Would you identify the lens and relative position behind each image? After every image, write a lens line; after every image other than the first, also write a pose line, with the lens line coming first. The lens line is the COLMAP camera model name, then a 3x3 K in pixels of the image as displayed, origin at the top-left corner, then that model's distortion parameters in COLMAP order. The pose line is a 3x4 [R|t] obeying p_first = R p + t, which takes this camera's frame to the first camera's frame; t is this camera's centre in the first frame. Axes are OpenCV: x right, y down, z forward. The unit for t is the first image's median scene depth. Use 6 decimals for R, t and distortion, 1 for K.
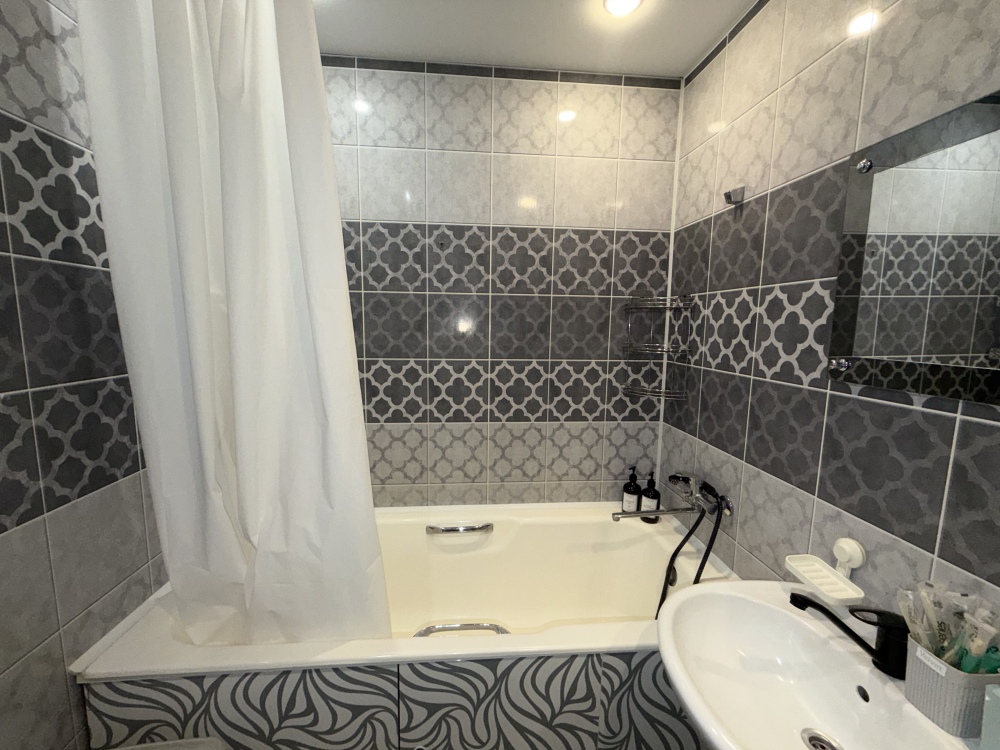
lens RADIAL K [[397.5, 0, 495.4], [0, 397.5, 375.1], [0, 0, 1]] dist [-0.001582, -0.000037]
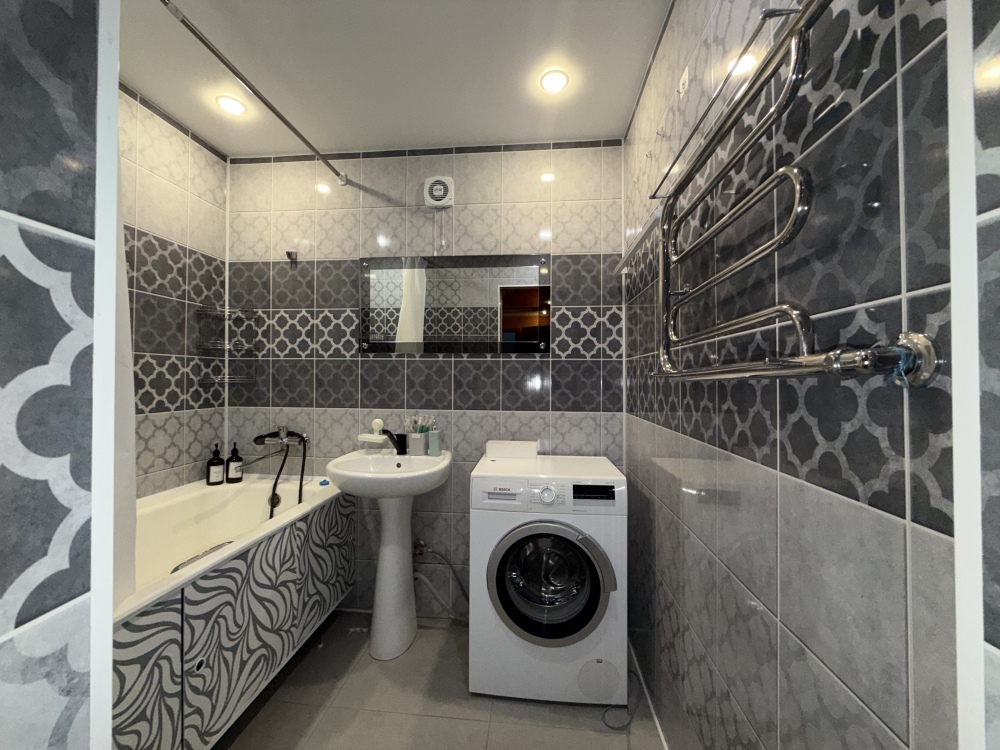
lens RADIAL K [[397.5, 0, 495.4], [0, 397.5, 375.1], [0, 0, 1]] dist [-0.001582, -0.000037]
pose [[0.187976, -0.005679, 0.982157, -0.759737], [0.122250, 0.992342, -0.017659, 0.166037], [-0.974536, 0.123388, 0.187231, -0.094235]]
